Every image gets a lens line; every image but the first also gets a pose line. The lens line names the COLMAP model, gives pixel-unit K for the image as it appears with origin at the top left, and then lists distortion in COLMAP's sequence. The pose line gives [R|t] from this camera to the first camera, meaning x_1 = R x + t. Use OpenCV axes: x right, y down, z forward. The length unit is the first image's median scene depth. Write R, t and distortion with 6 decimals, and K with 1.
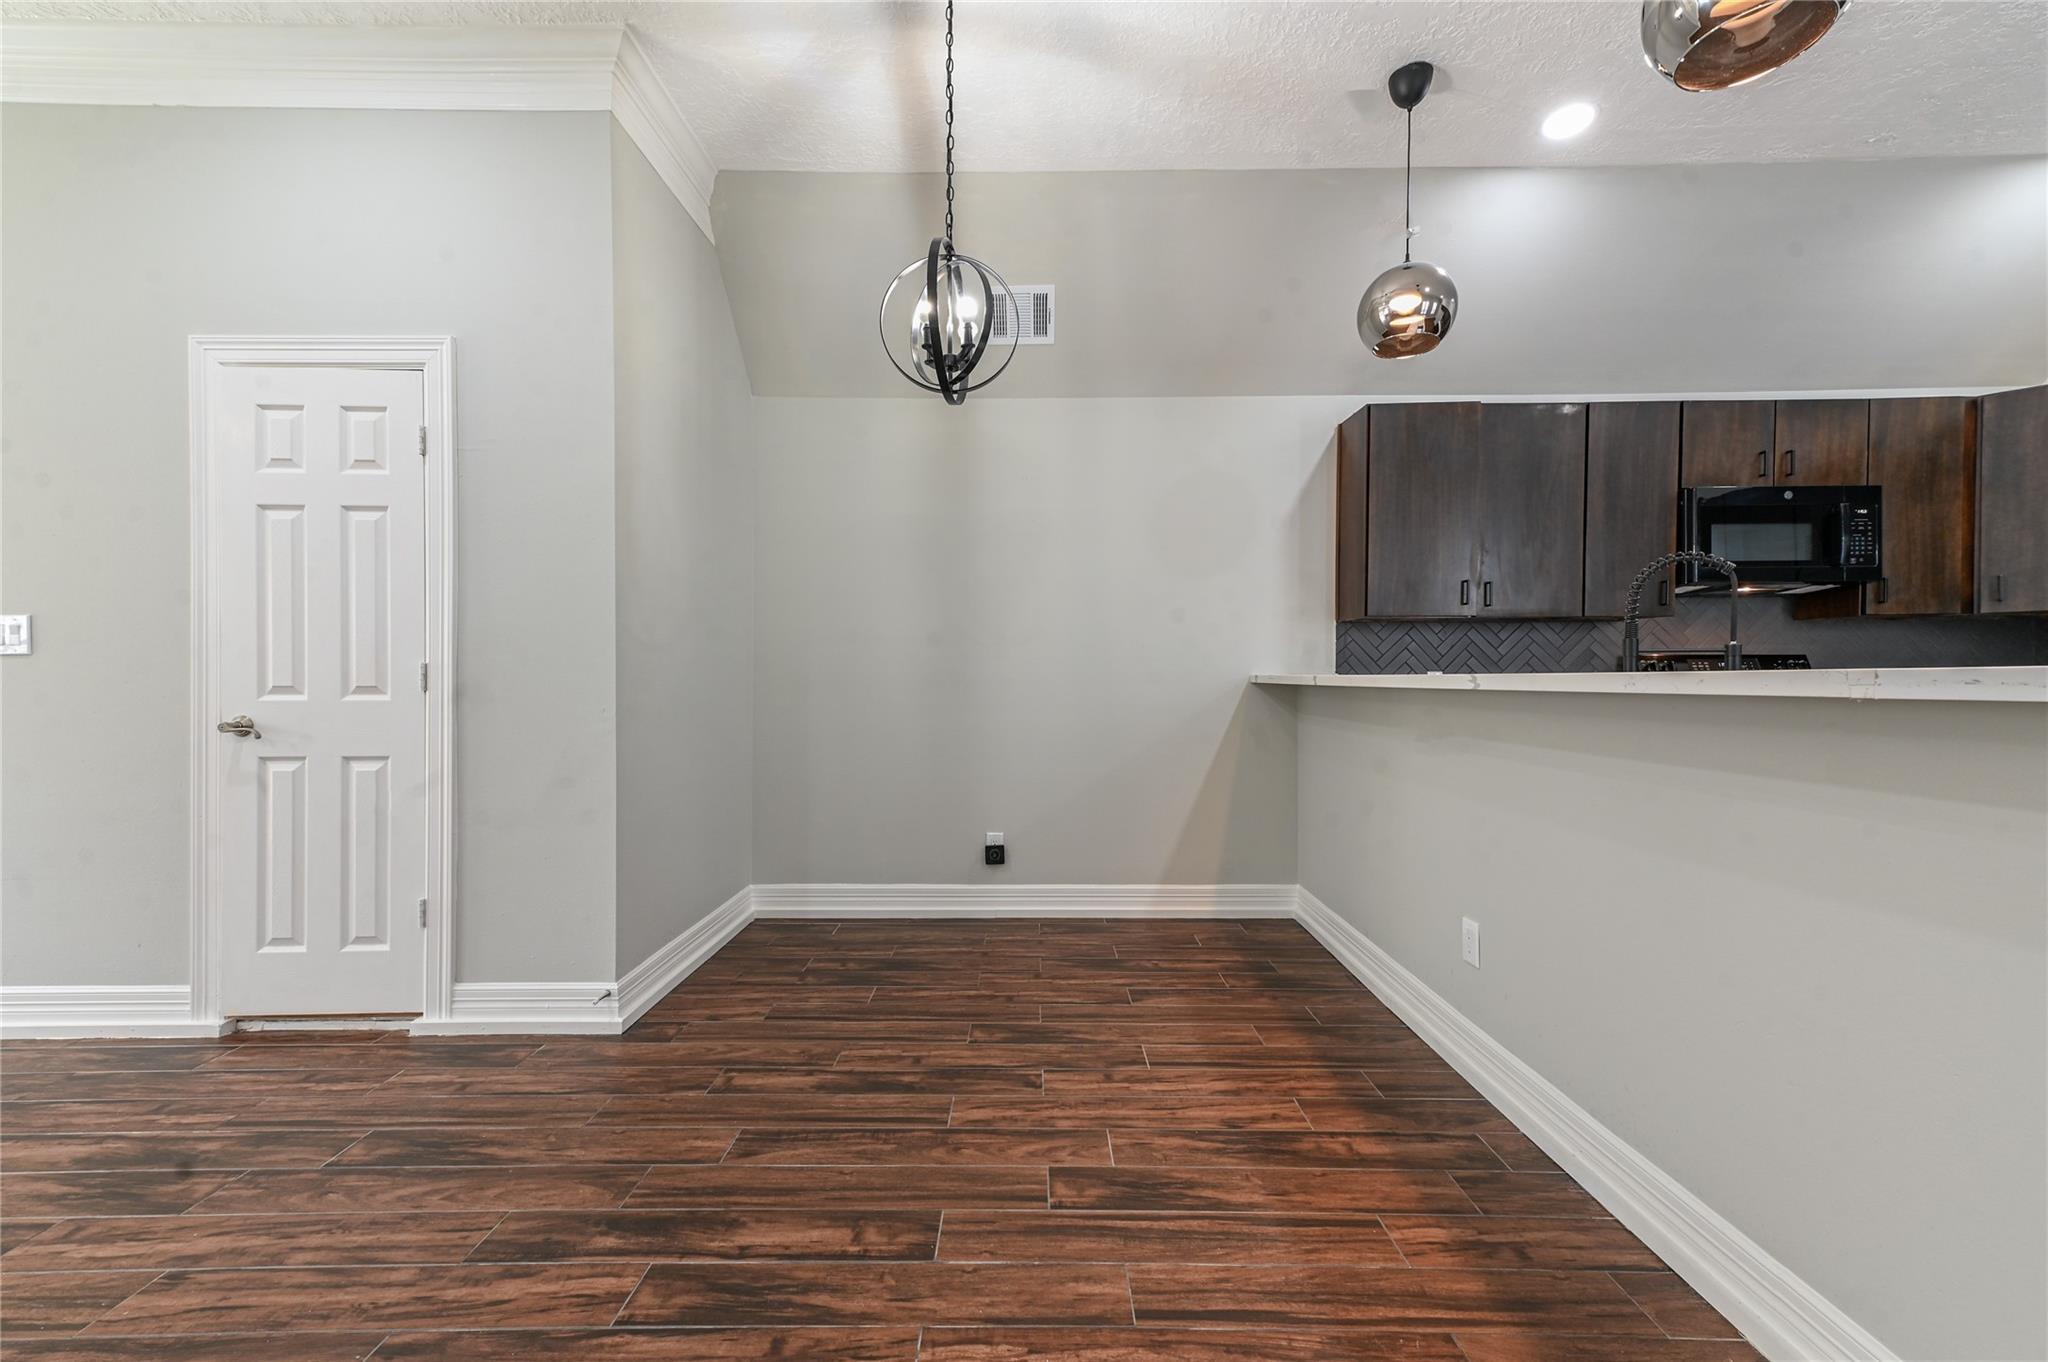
lens RADIAL K [[805.9, 0, 1018.8], [0, 805.9, 678.7], [0, 0, 1]] dist [0.015393, 0.000498]
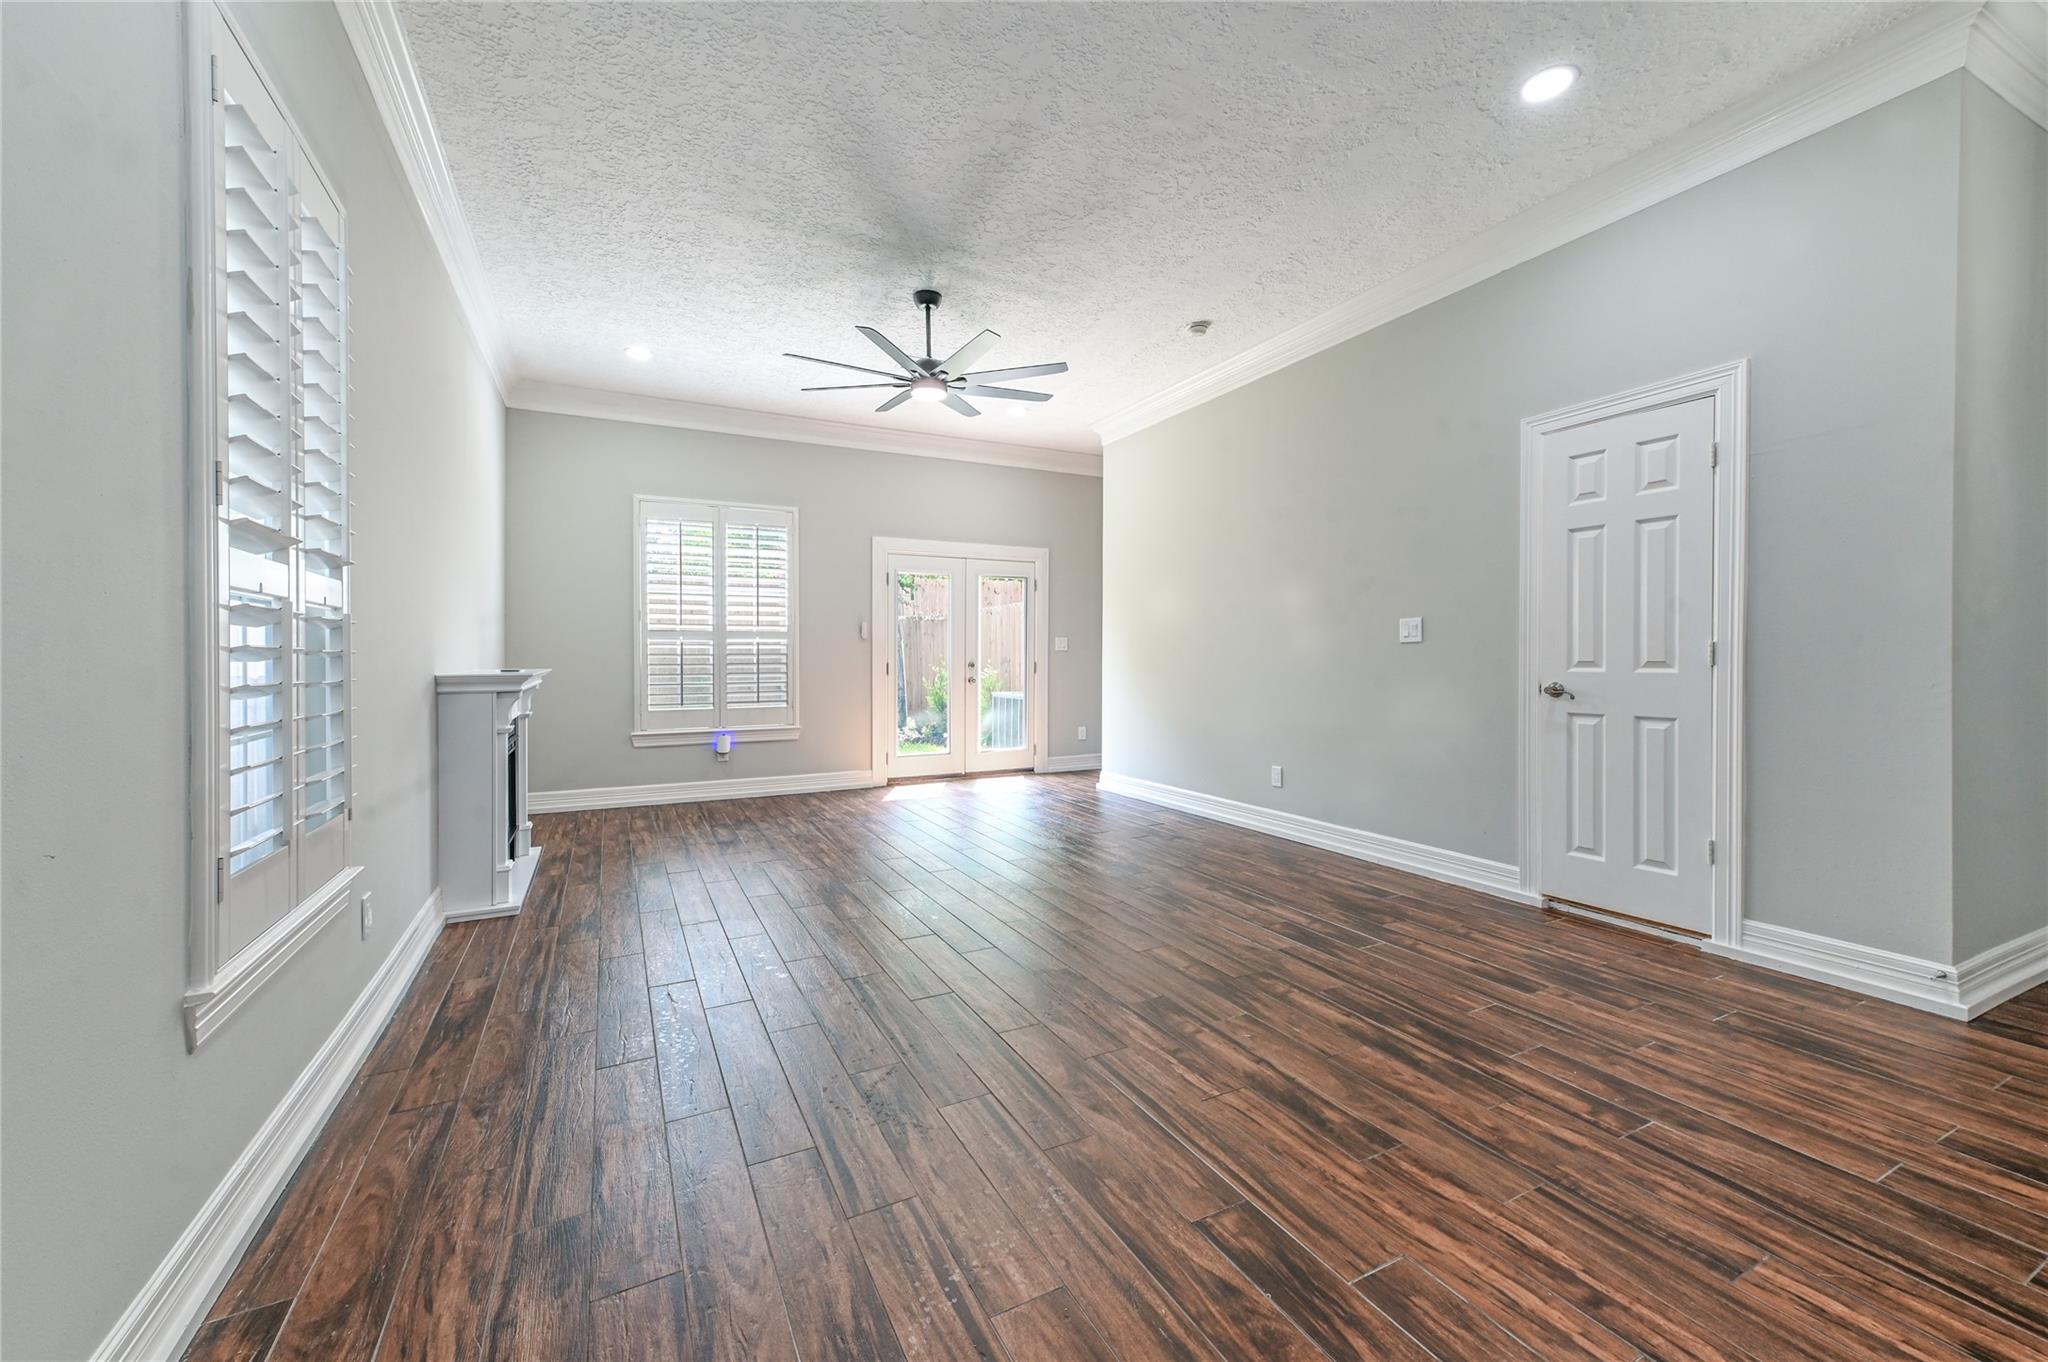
lens RADIAL K [[805.9, 0, 1032.8], [0, 805.9, 665.8], [0, 0, 1]] dist [0.015393, 0.000498]
pose [[0.477657, 0.005226, -0.878531, -0.161870], [0.000588, 0.999980, 0.006268, 0.007565], [0.878546, -0.003510, 0.477645, -0.450711]]
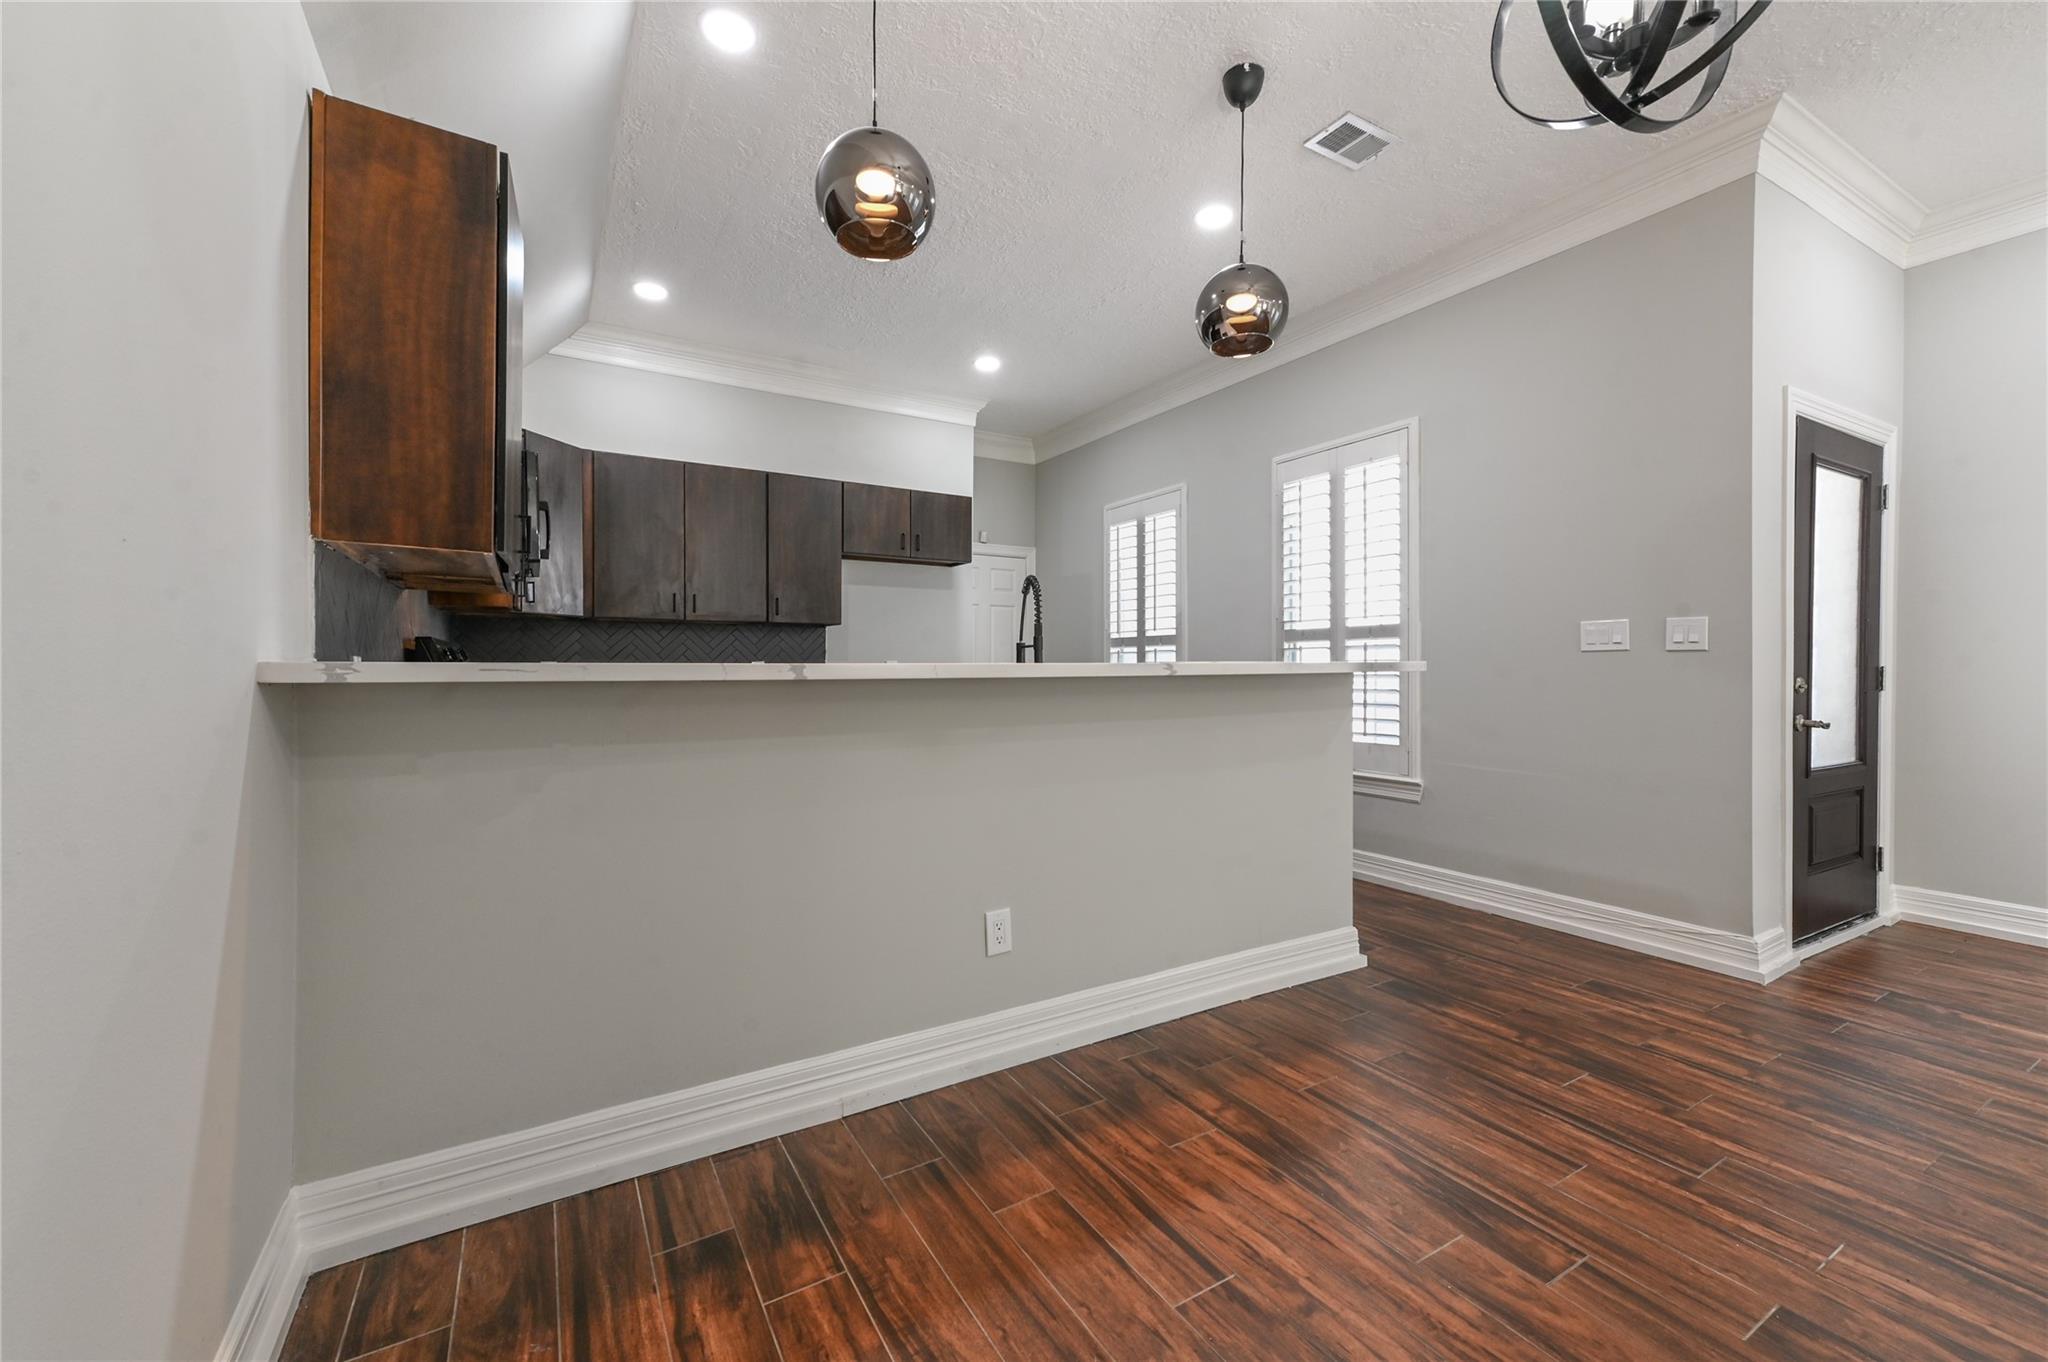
lens RADIAL K [[805.9, 0, 1026.4], [0, 805.9, 666.8], [0, 0, 1]] dist [0.015393, 0.000498]
pose [[-0.519114, -0.002485, 0.854701, -0.288831], [0.003650, 0.999980, 0.005125, -0.005748], [-0.854697, 0.005780, -0.519095, 1.396665]]
